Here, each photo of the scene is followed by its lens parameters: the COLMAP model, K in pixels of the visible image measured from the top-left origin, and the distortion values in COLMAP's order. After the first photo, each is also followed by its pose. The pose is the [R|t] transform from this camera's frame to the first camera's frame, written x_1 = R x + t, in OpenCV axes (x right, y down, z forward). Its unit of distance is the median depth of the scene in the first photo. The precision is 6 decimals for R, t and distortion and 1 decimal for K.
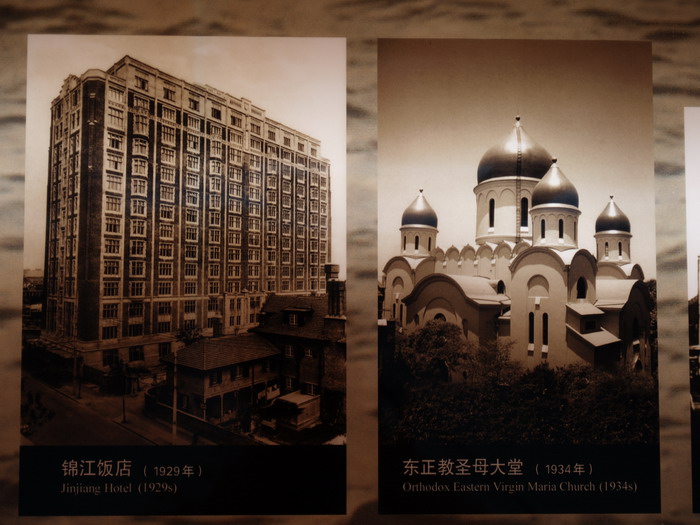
lens RADIAL K [[685.3, 0, 341.3], [0, 685.3, 291.3], [0, 0, 1]] dist [0.002855, 0.000000]
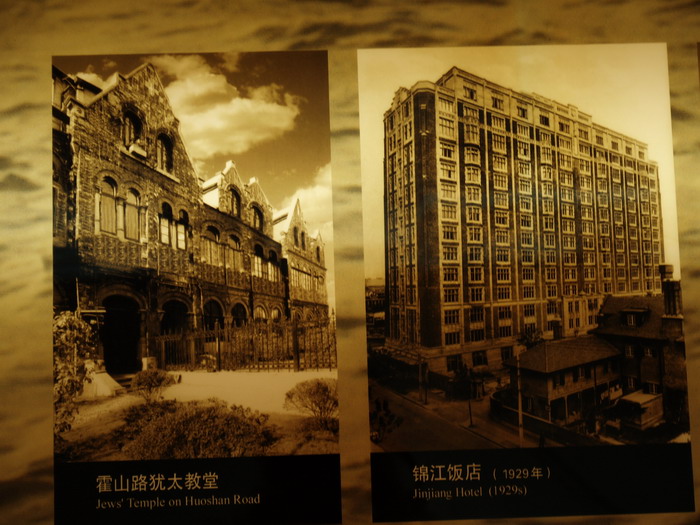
lens RADIAL K [[685.3, 0, 356.3], [0, 685.3, 286.0], [0, 0, 1]] dist [0.002855, 0.000000]
pose [[0.999545, -0.030145, -0.000678, -0.472849], [0.030127, 0.999375, -0.018503, -0.002628], [0.001235, 0.018474, 0.999829, -0.015939]]
